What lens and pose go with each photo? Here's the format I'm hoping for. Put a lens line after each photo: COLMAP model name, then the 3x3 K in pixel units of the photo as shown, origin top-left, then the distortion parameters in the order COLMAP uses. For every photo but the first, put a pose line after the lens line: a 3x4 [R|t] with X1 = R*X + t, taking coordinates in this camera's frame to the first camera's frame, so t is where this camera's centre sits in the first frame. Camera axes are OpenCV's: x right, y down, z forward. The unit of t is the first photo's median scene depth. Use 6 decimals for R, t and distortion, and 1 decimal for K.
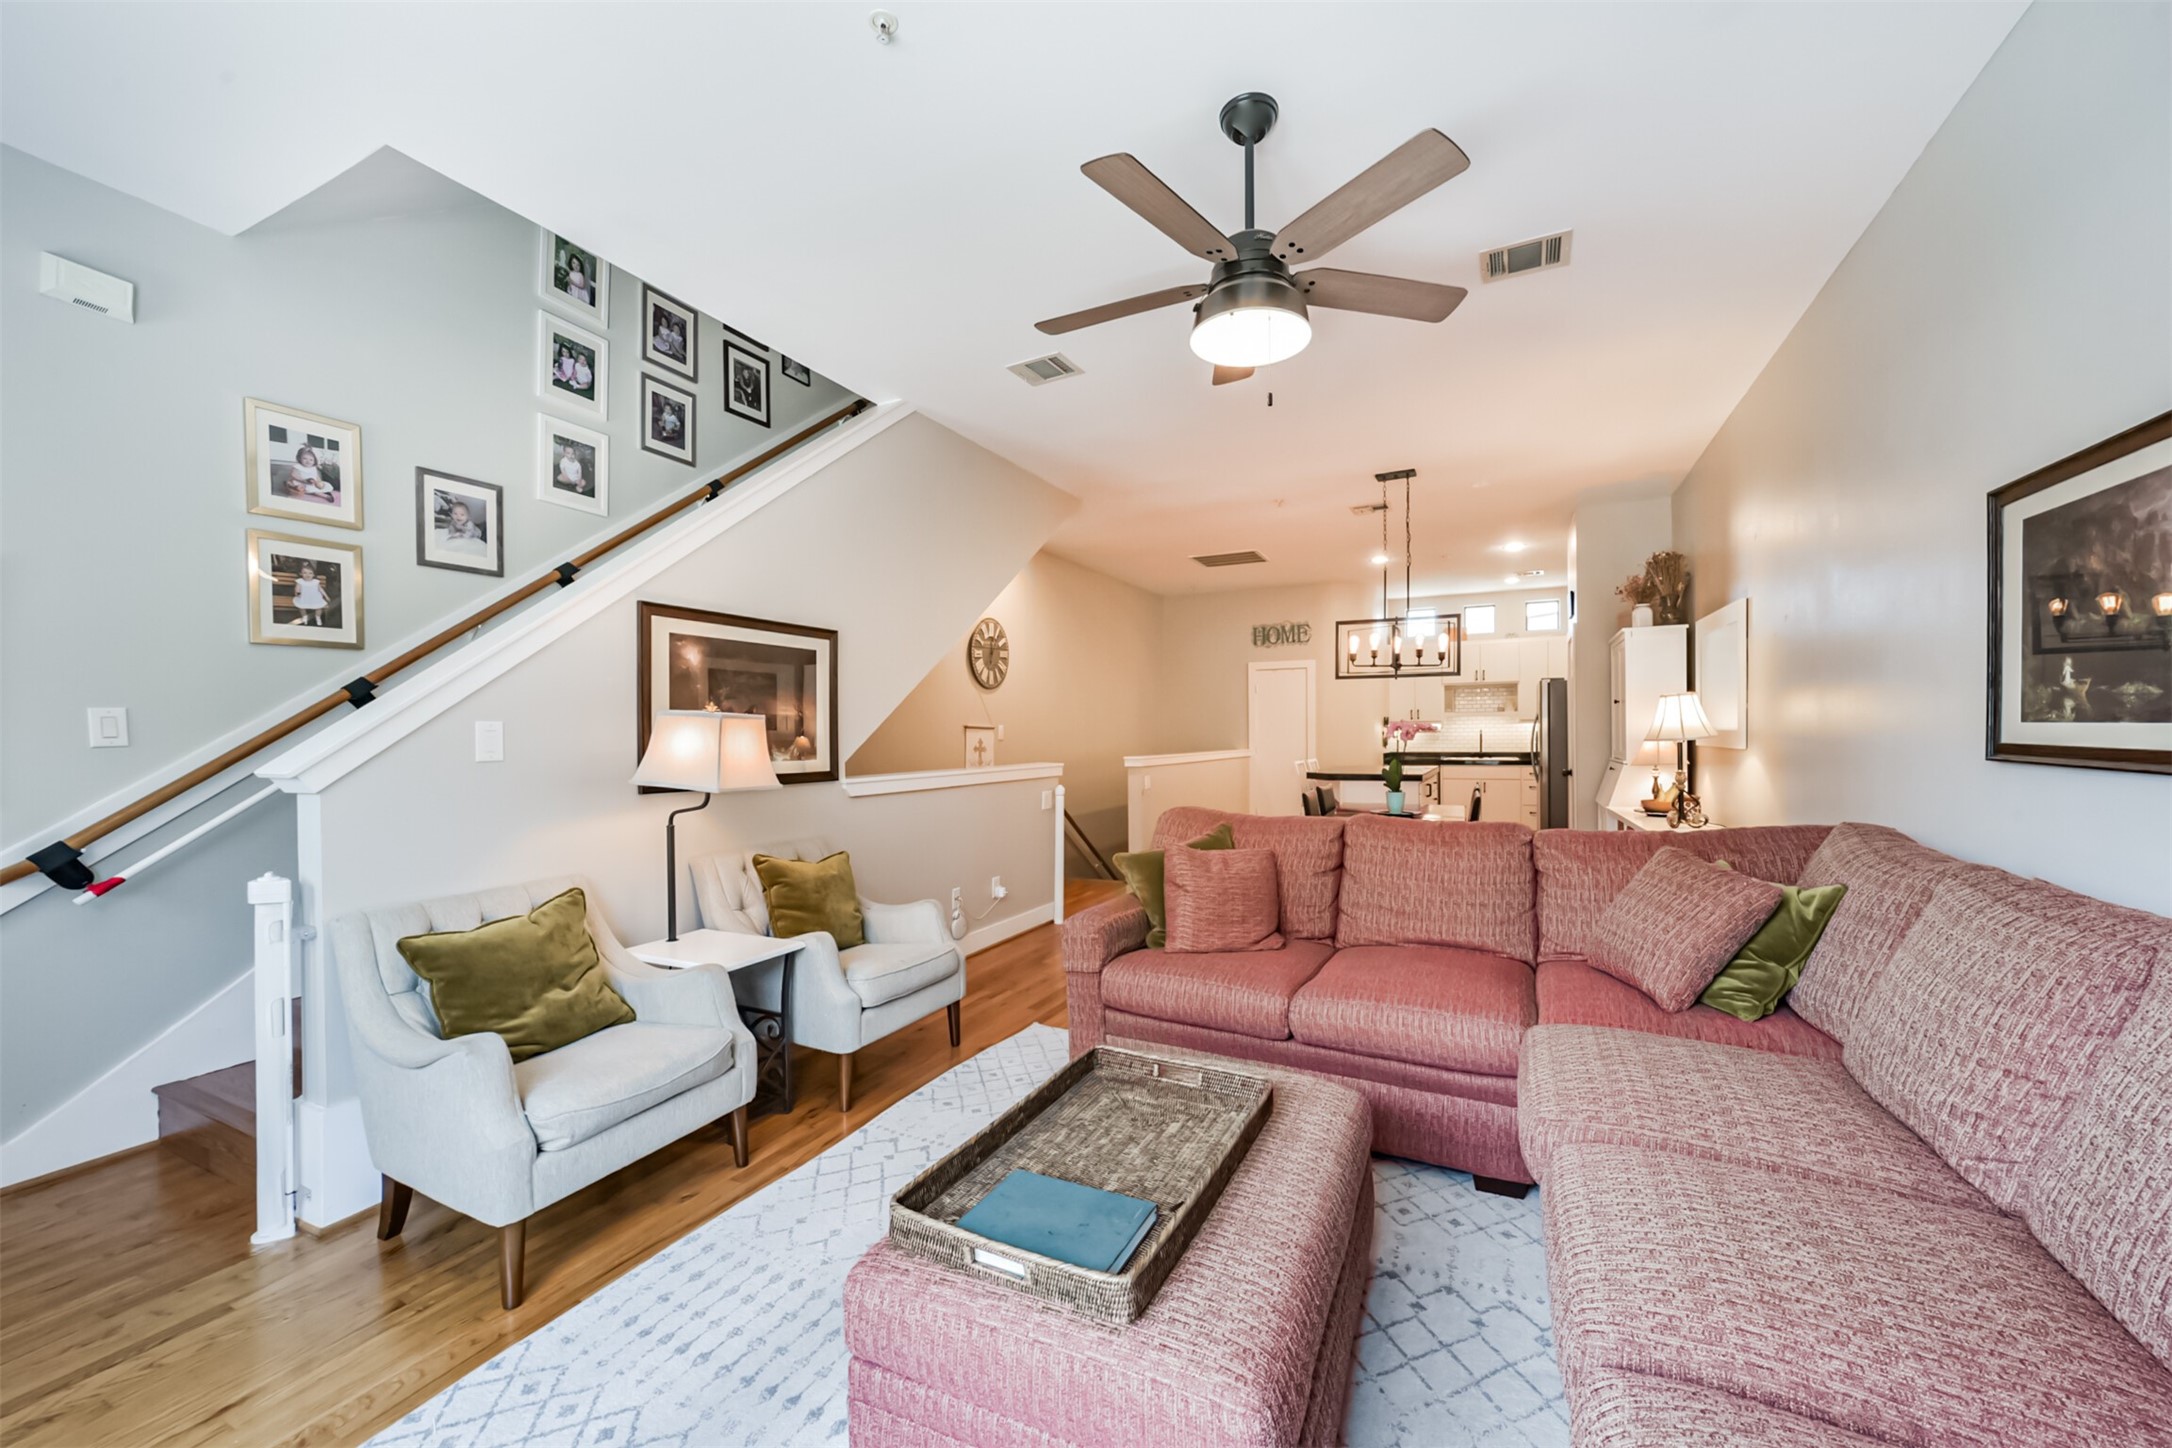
lens RADIAL K [[846.5, 0, 1088.9], [0, 846.5, 743.6], [0, 0, 1]] dist [-0.013766, 0.007084]
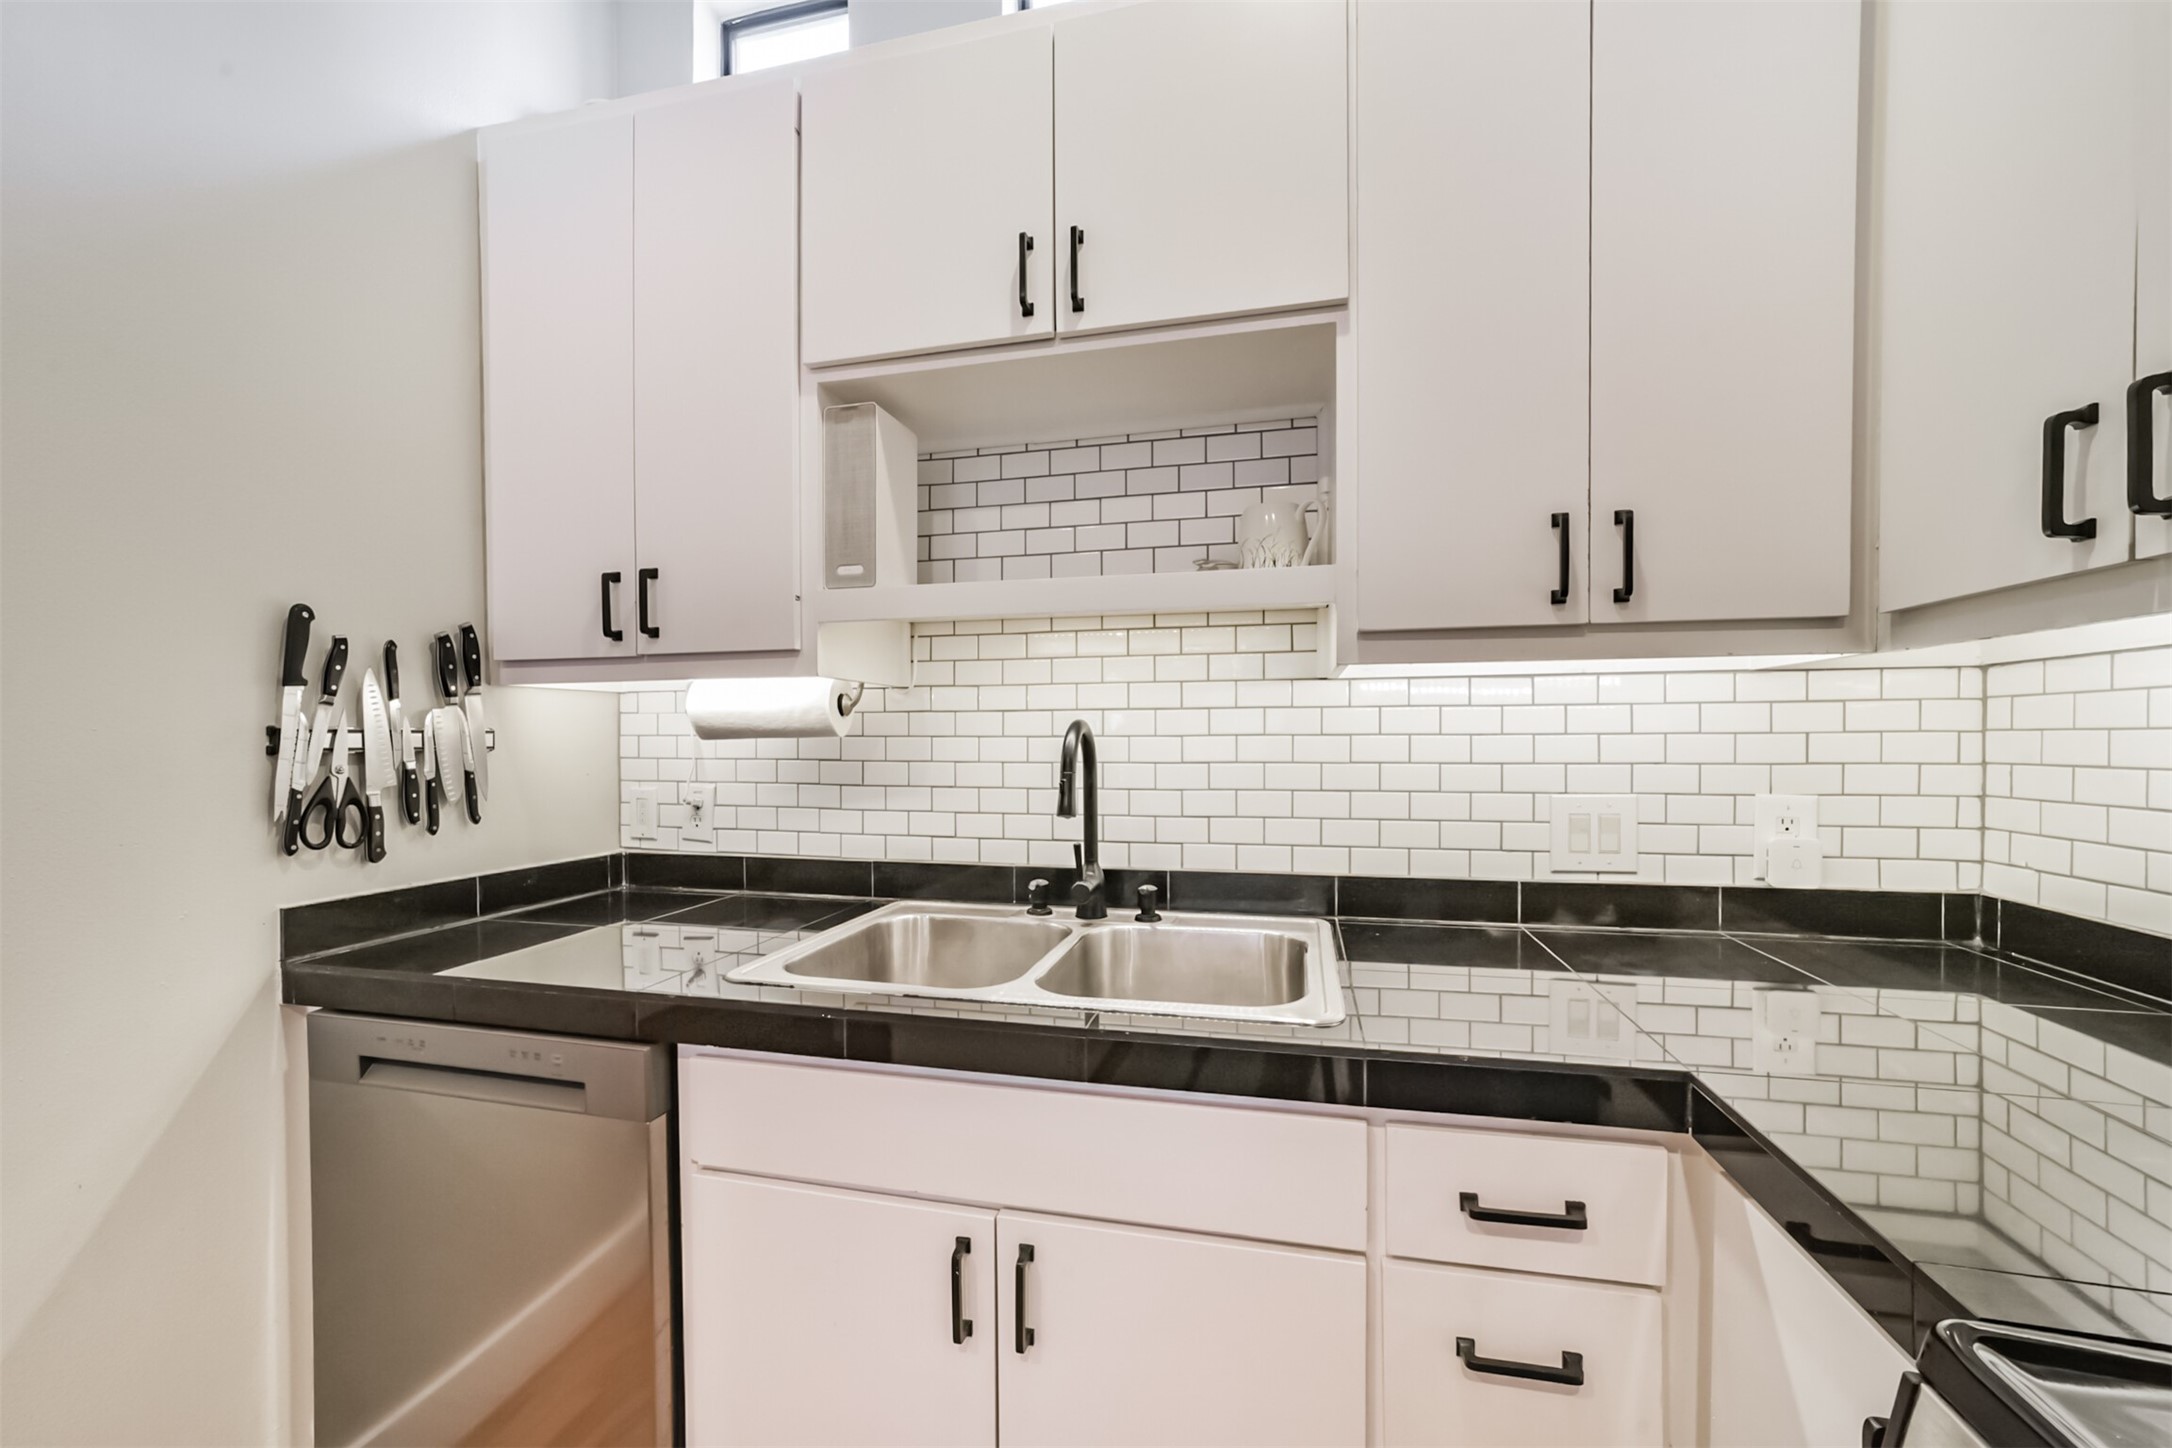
lens RADIAL K [[846.5, 0, 1079.0], [0, 846.5, 758.2], [0, 0, 1]] dist [-0.013766, 0.007084]
pose [[0.974216, -0.002805, 0.225599, 0.787641], [-0.000793, 0.999874, 0.015855, -0.021180], [-0.225615, -0.015625, 0.974091, 1.574629]]
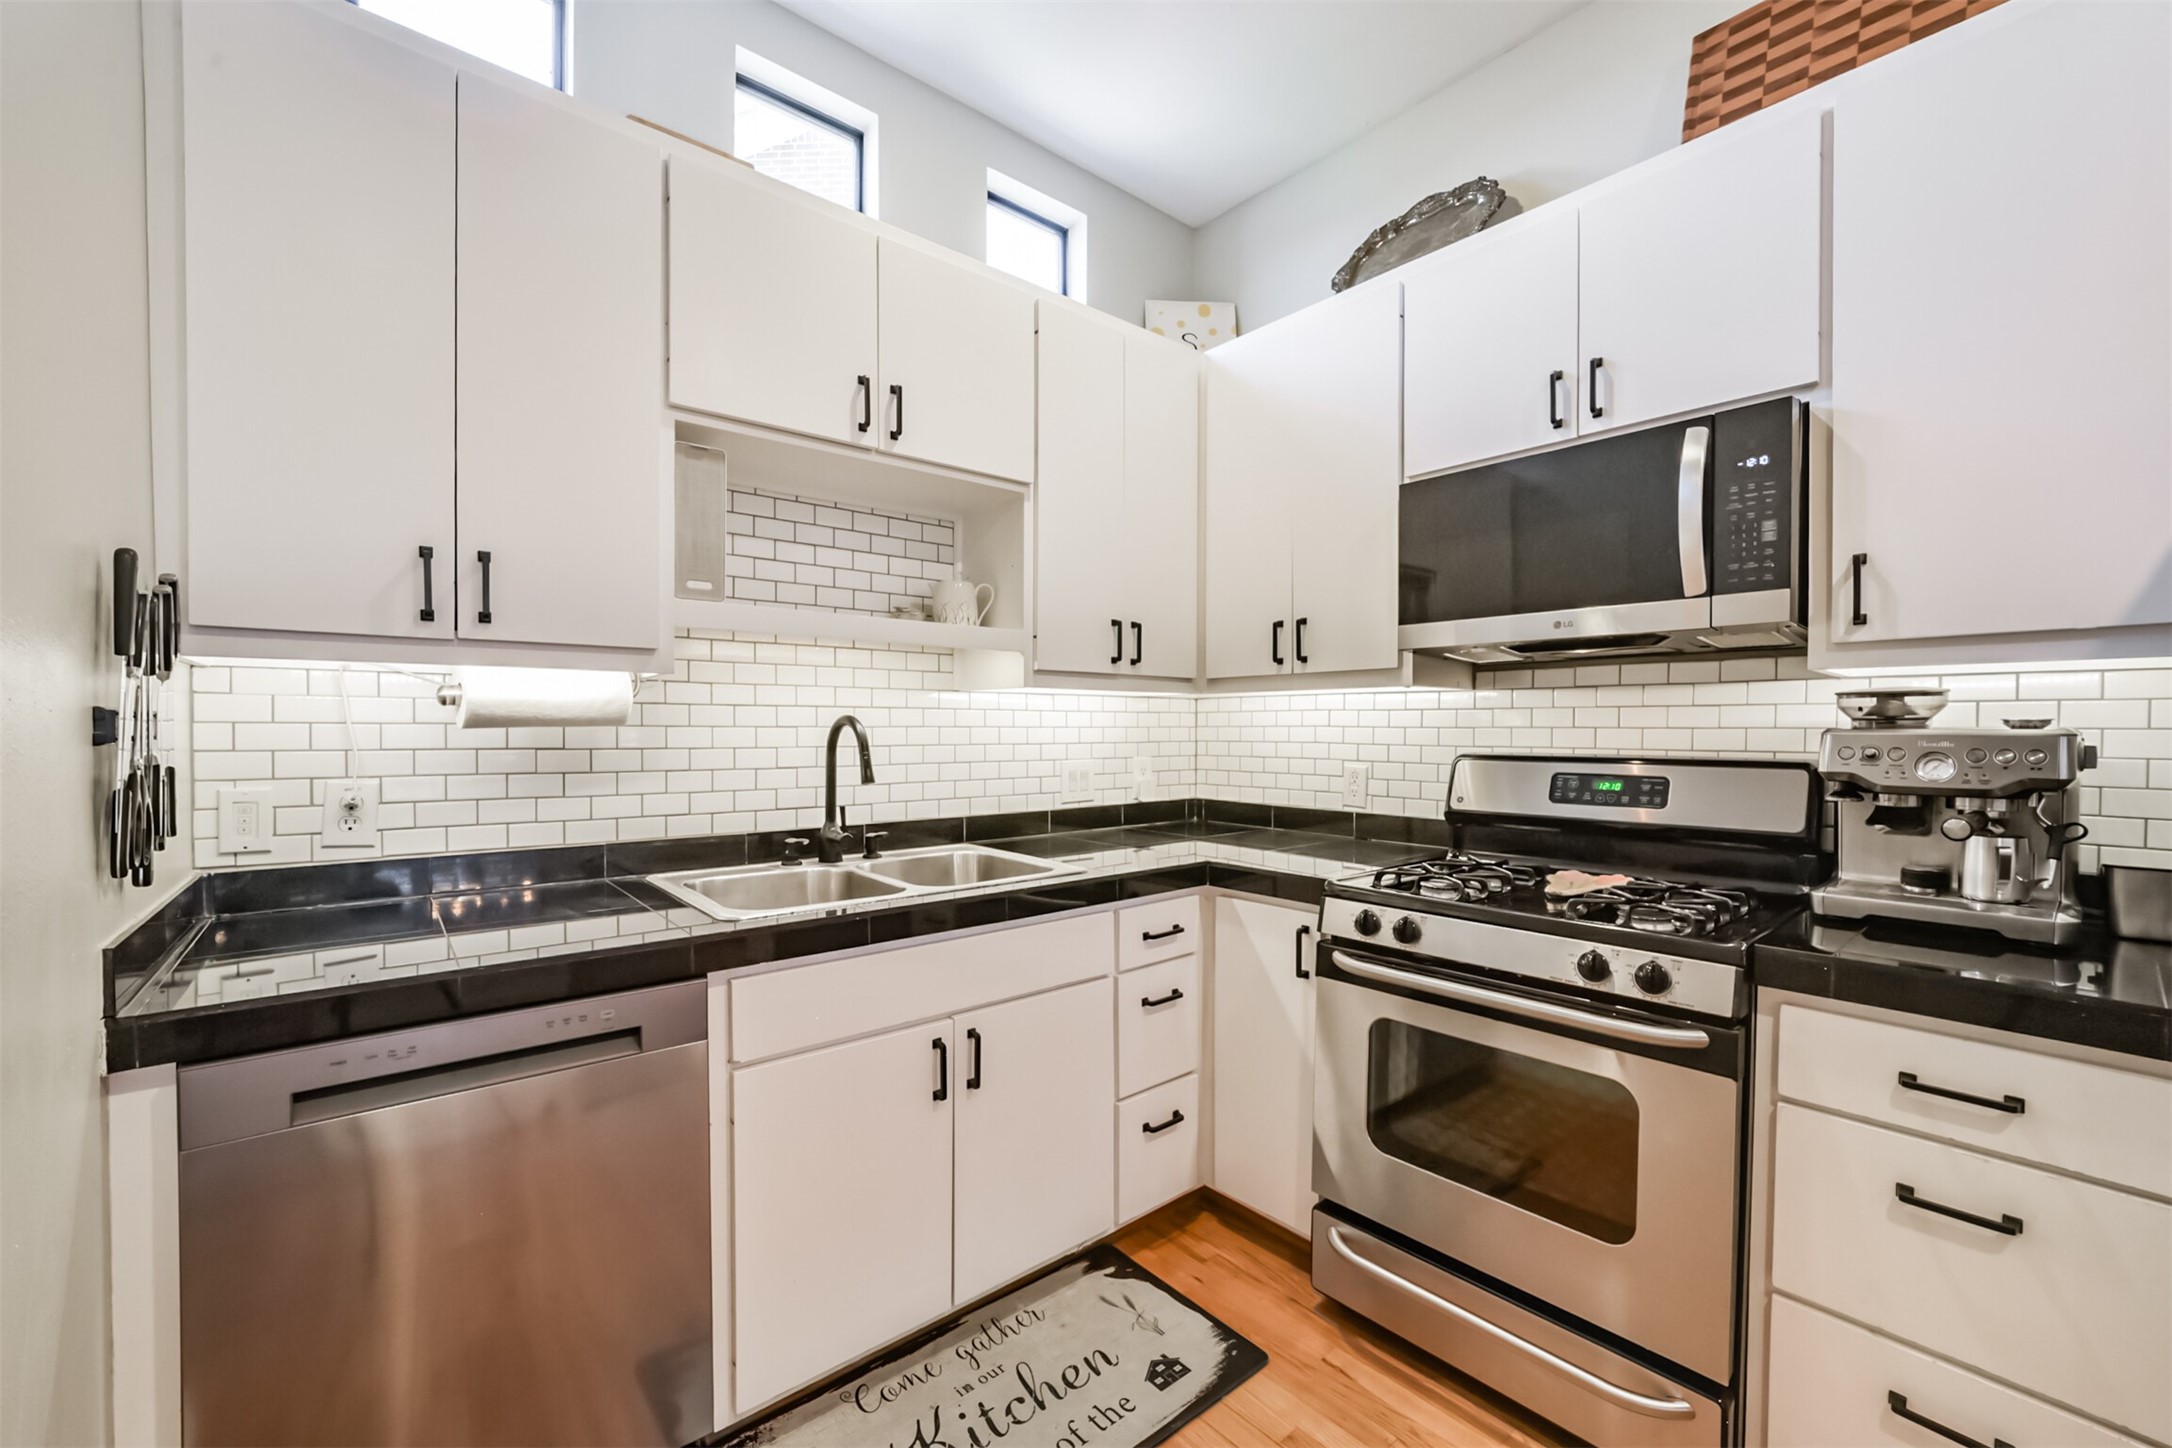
lens RADIAL K [[846.5, 0, 1124.6], [0, 846.5, 746.7], [0, 0, 1]] dist [-0.013766, 0.007084]
pose [[0.372083, -0.012056, 0.928121, 0.564409], [0.003953, 0.999927, 0.011404, -0.019012], [-0.928191, -0.000574, 0.372104, 1.585996]]
